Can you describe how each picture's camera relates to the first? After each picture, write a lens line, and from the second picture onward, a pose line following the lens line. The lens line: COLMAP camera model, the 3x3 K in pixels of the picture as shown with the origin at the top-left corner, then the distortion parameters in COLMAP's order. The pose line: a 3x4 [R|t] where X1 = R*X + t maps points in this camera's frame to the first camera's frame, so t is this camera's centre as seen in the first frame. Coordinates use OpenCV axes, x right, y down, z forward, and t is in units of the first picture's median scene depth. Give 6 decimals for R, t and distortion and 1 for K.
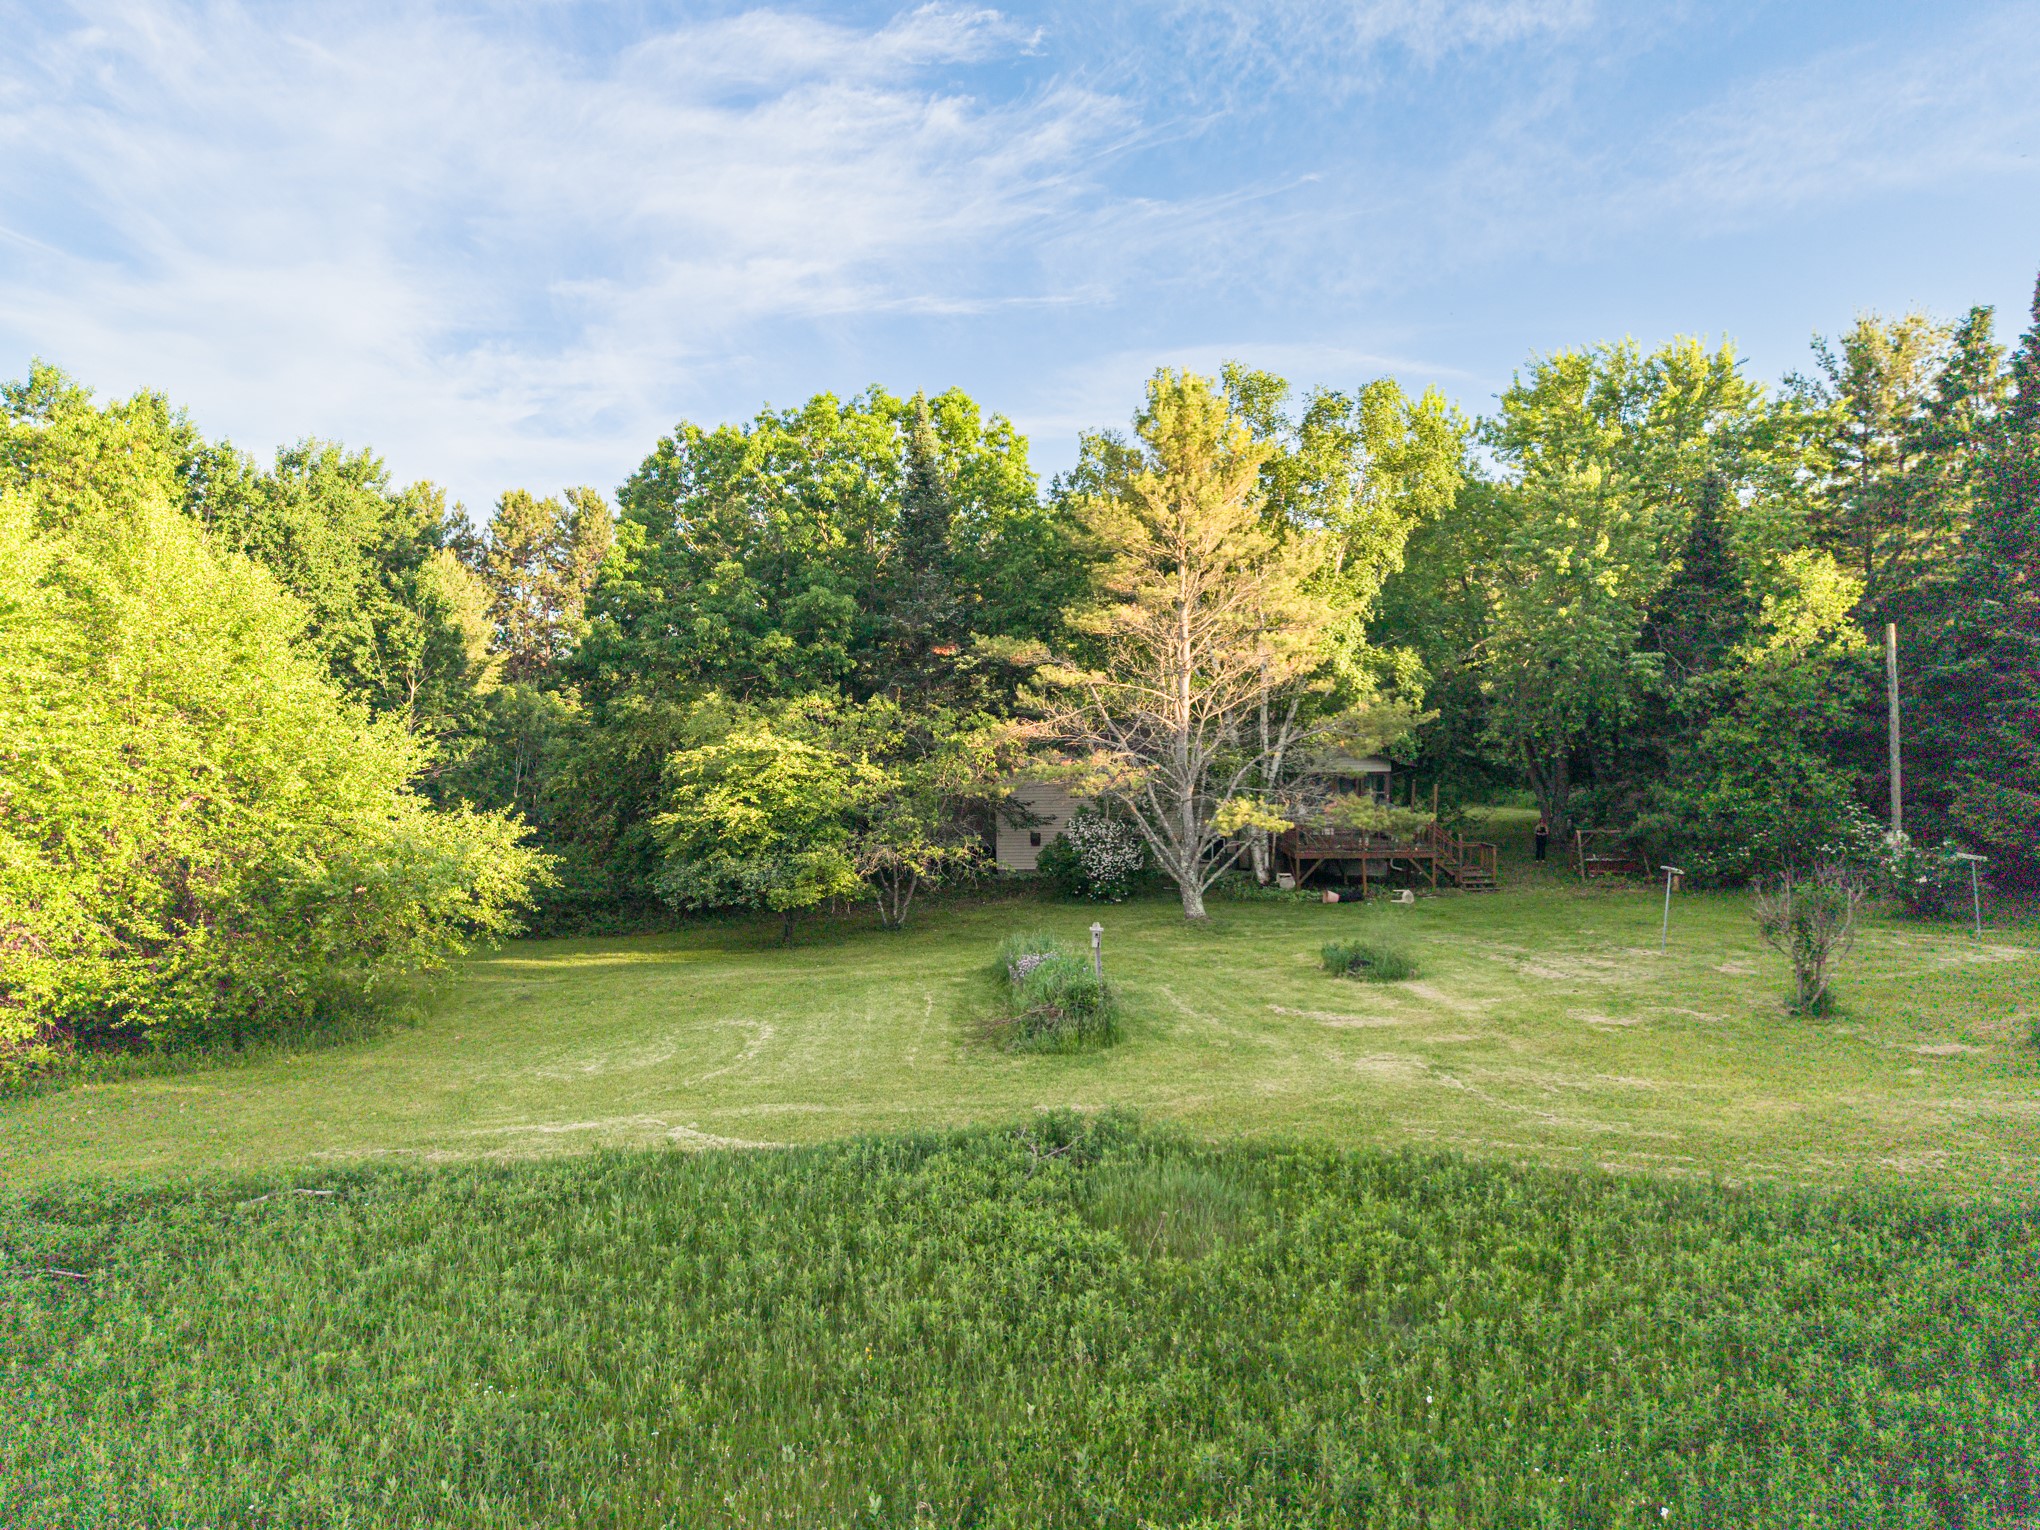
lens RADIAL K [[1462.3, 0, 1017.8], [0, 1462.3, 759.2], [0, 0, 1]] dist [0.089426, -0.089717]
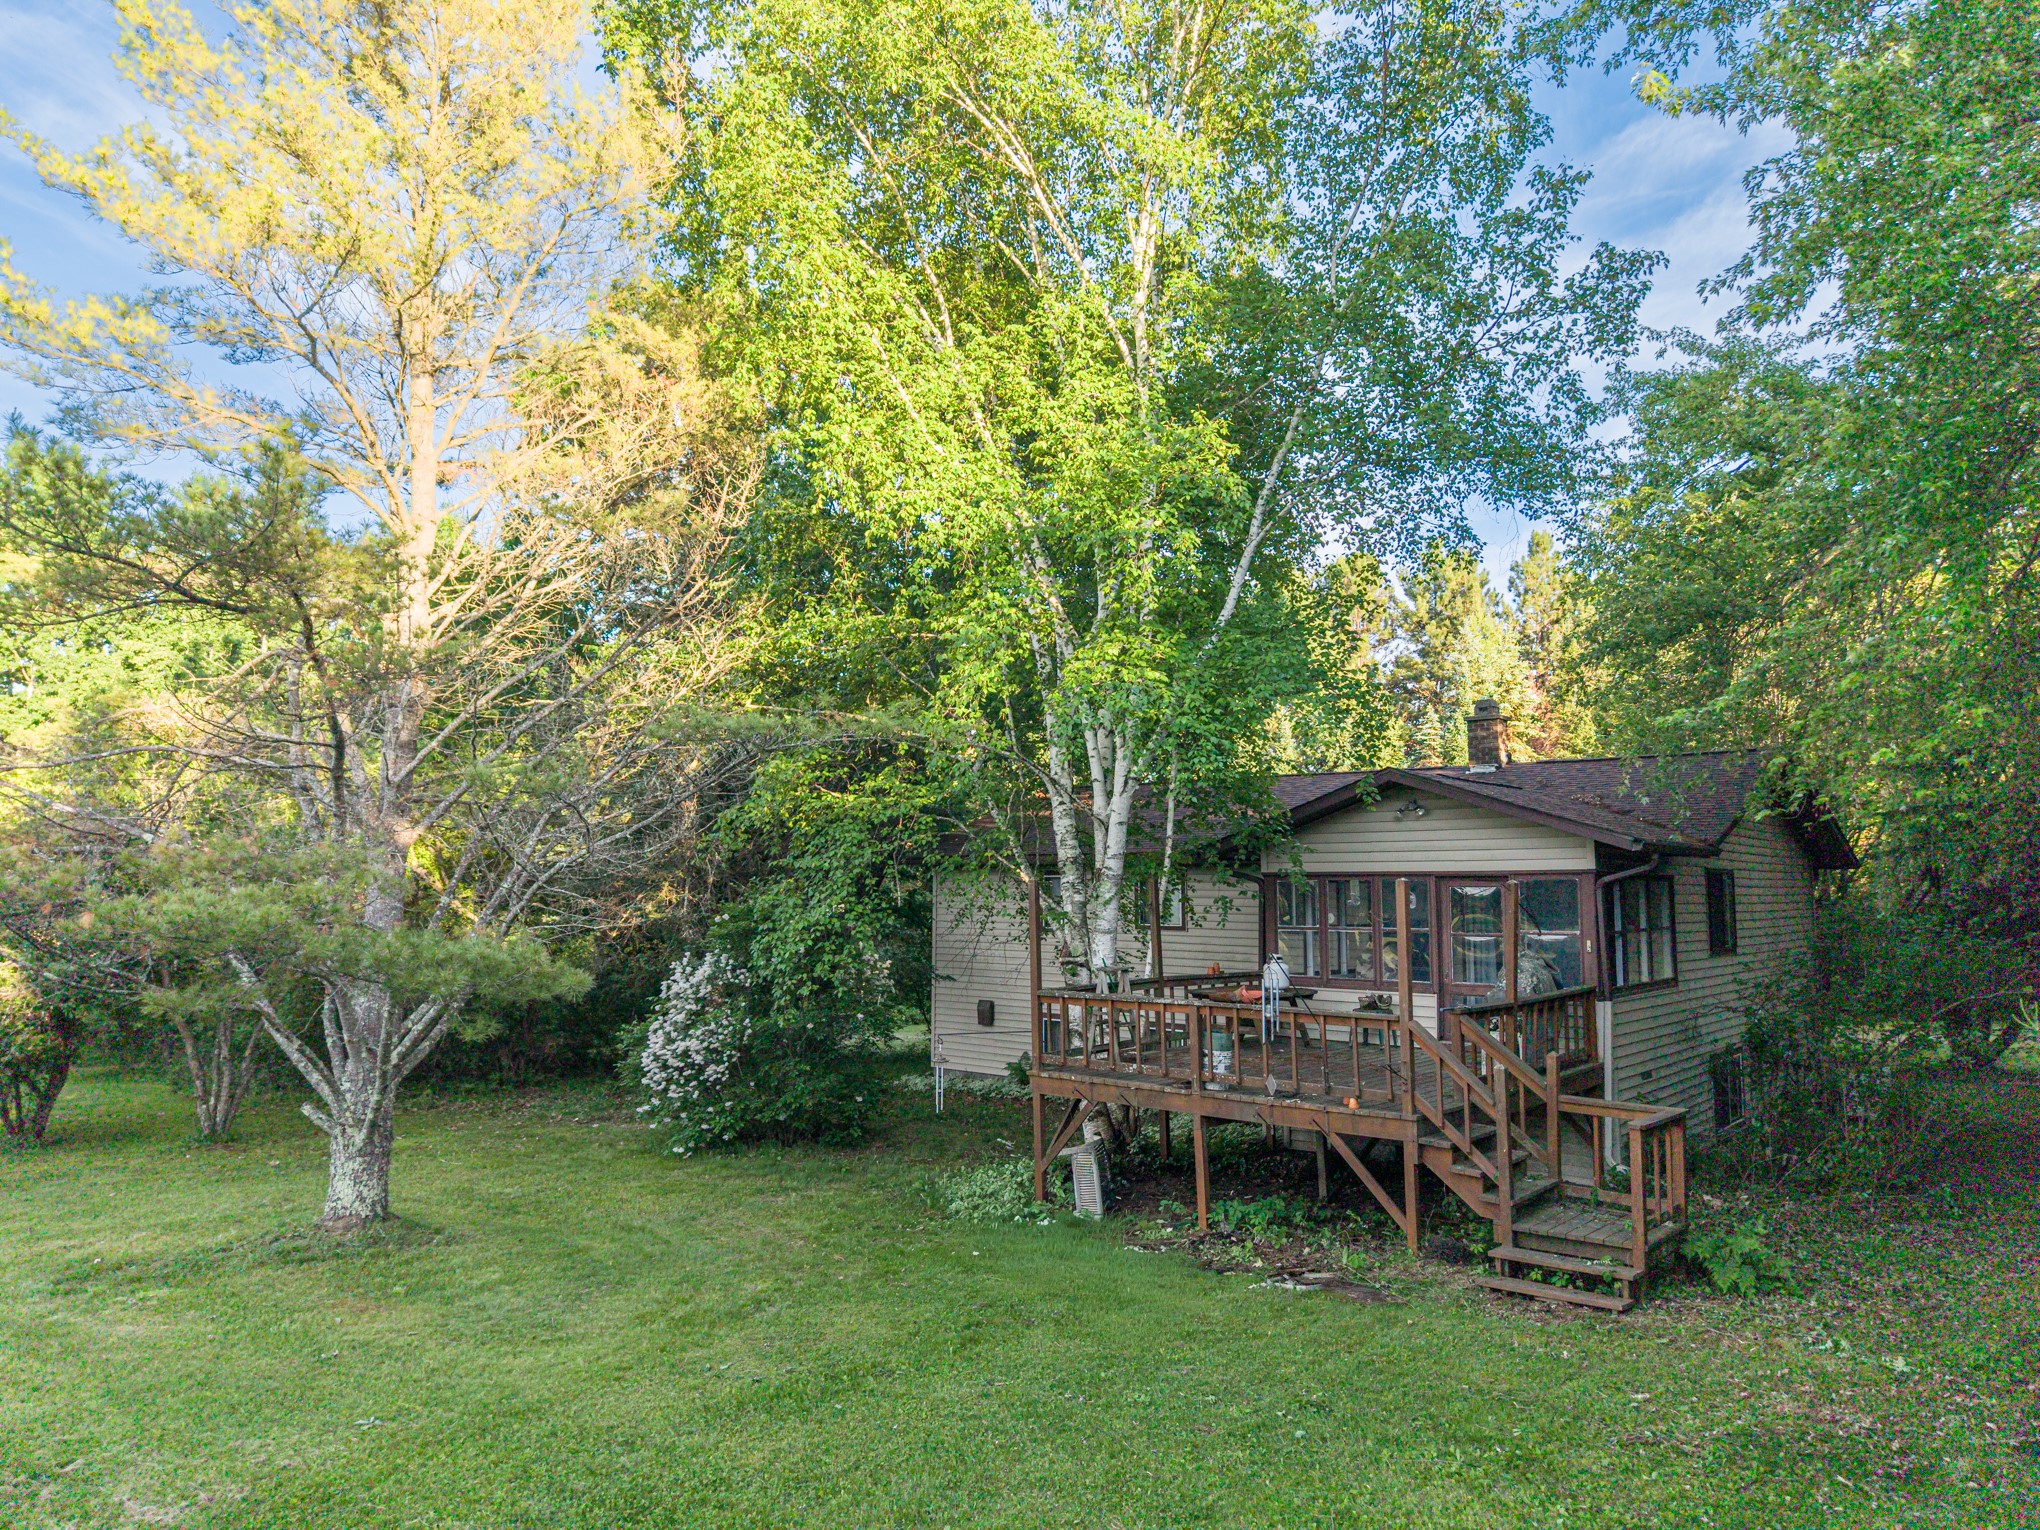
lens RADIAL K [[1396.6, 0, 1009.0], [0, 1396.6, 751.6], [0, 0, 1]] dist [0.036044, -0.029639]
pose [[0.683553, -0.062198, -0.727246, 0.450945], [-0.033806, 0.992595, -0.116668, 0.026581], [0.729117, 0.104334, 0.676389, 0.779630]]
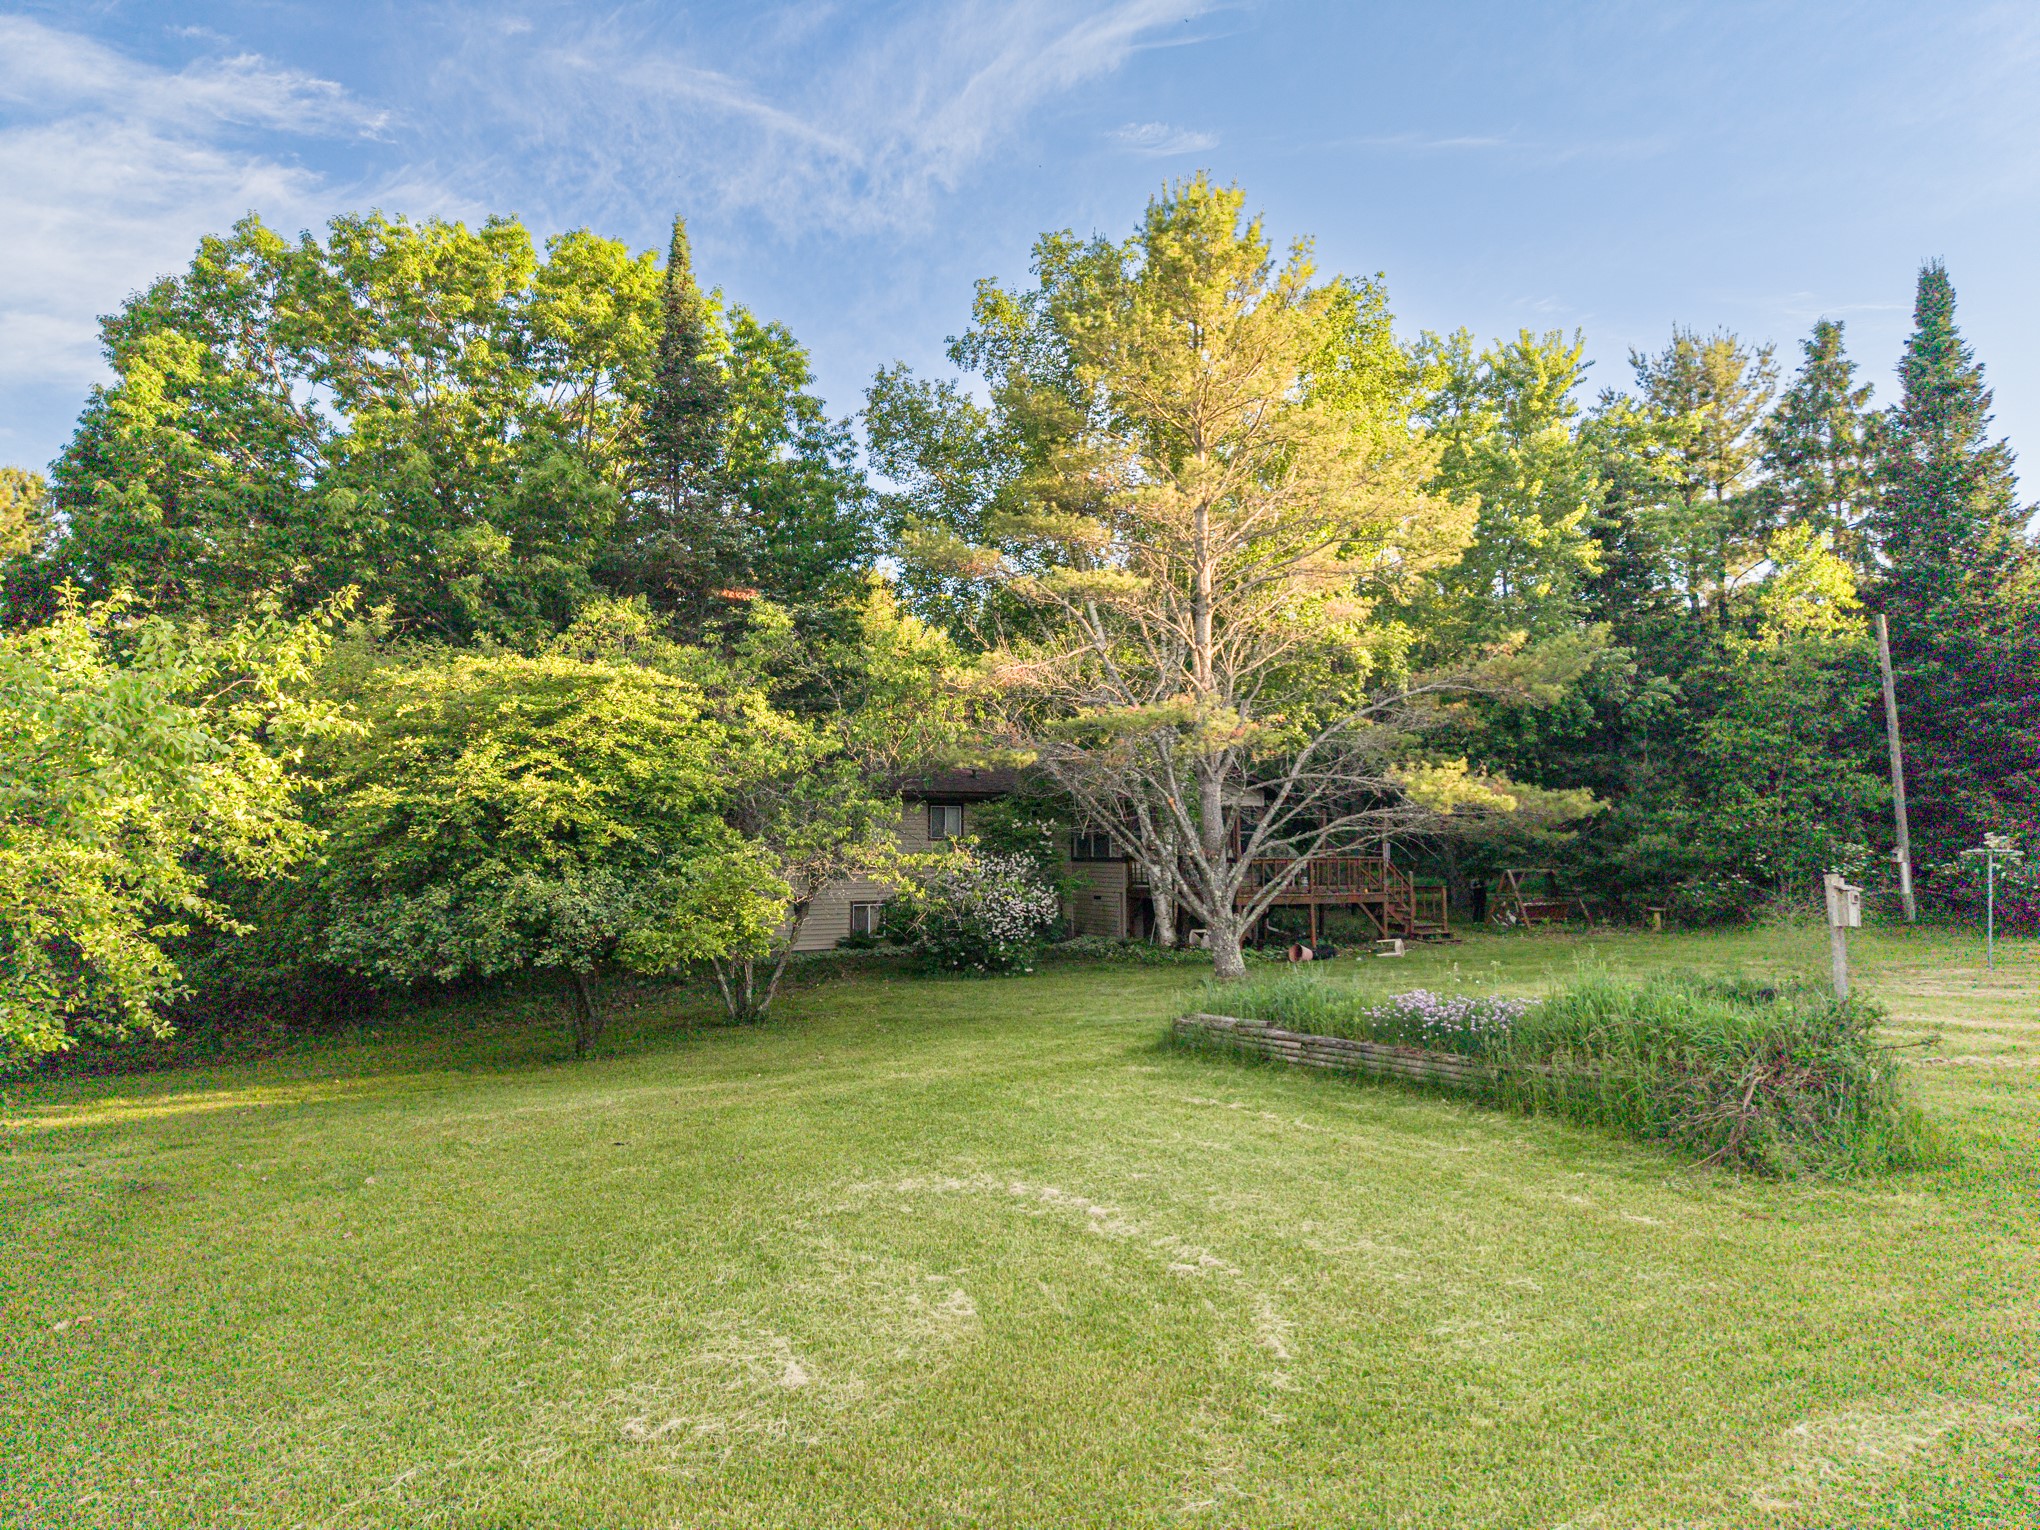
lens RADIAL K [[1462.3, 0, 1017.8], [0, 1462.3, 759.2], [0, 0, 1]] dist [0.089426, -0.089717]
pose [[0.899074, 0.030340, 0.436745, -0.230836], [0.017220, 0.994373, -0.104525, 0.072639], [-0.437459, 0.101496, 0.893492, 0.412437]]
